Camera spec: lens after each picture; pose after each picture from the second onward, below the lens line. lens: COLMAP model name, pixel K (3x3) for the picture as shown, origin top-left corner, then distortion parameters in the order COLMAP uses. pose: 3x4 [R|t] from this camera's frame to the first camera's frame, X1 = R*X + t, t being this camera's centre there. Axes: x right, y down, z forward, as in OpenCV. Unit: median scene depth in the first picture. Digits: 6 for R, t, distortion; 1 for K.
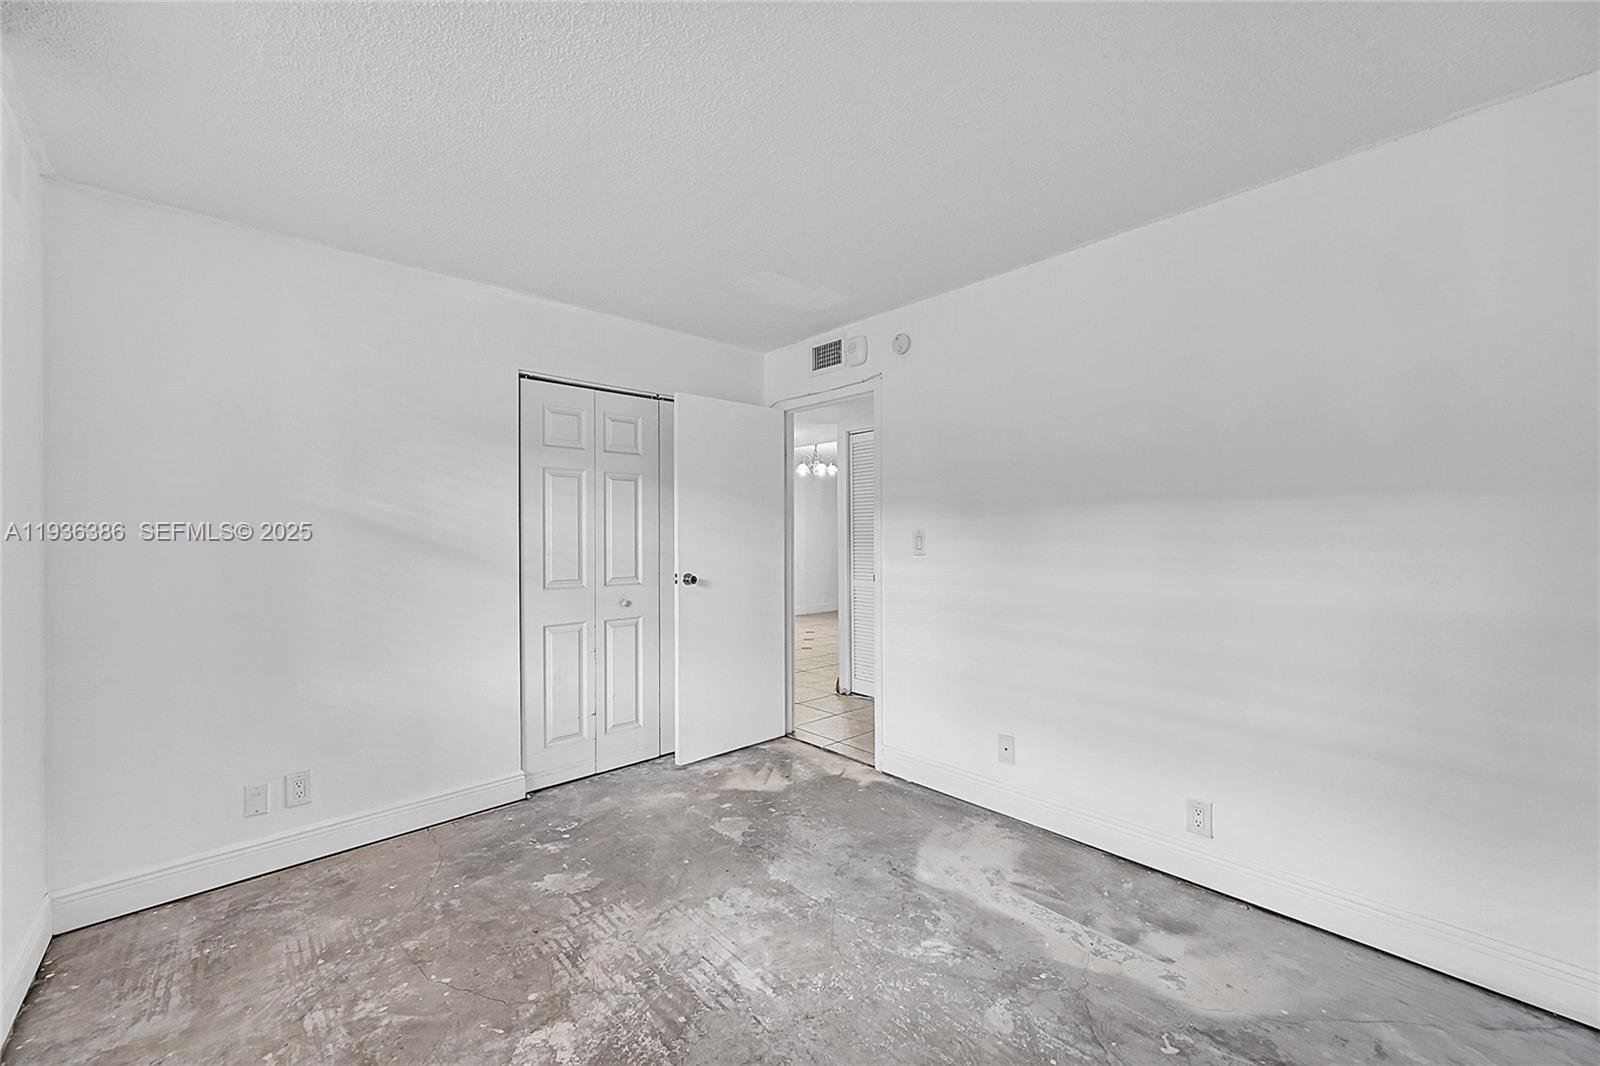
lens RADIAL K [[630.8, 0, 797.7], [0, 630.8, 532.8], [0, 0, 1]] dist [0.002424, 0.000488]
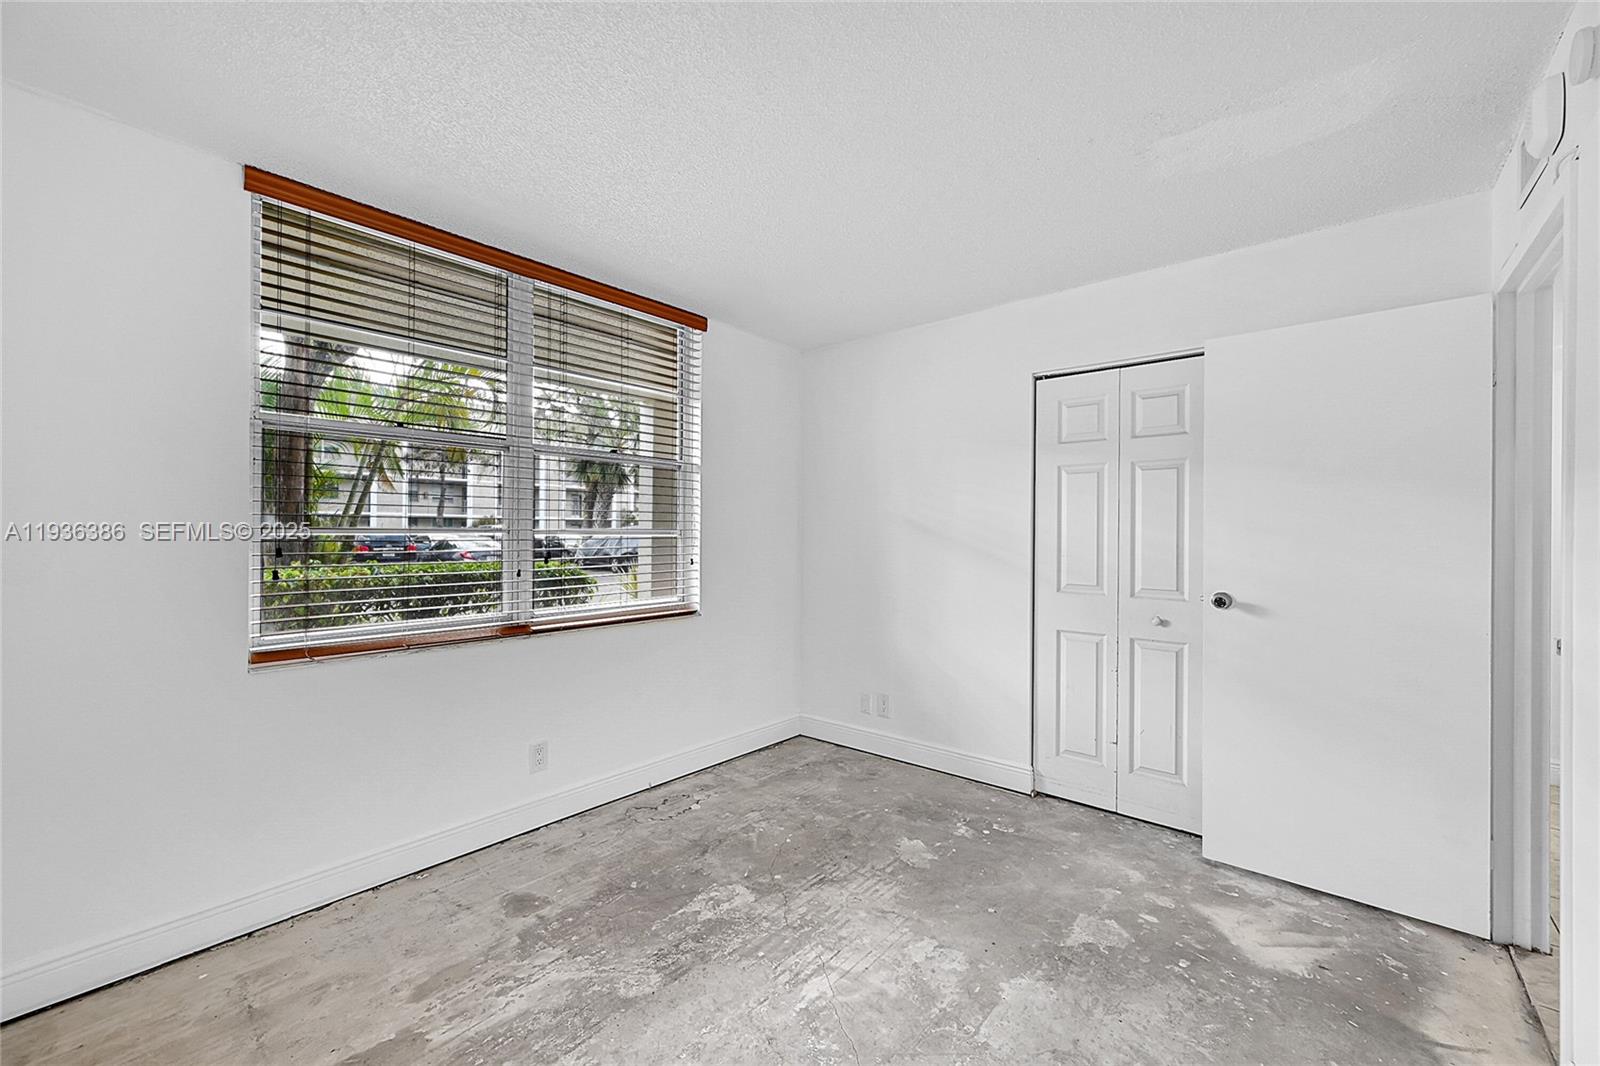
lens RADIAL K [[630.8, 0, 797.7], [0, 630.8, 532.8], [0, 0, 1]] dist [0.002424, 0.000488]
pose [[0.123056, 0.004594, -0.992389, 0.577819], [-0.004285, 0.999982, 0.004098, -0.004025], [0.992390, 0.003748, 0.123074, 0.548840]]
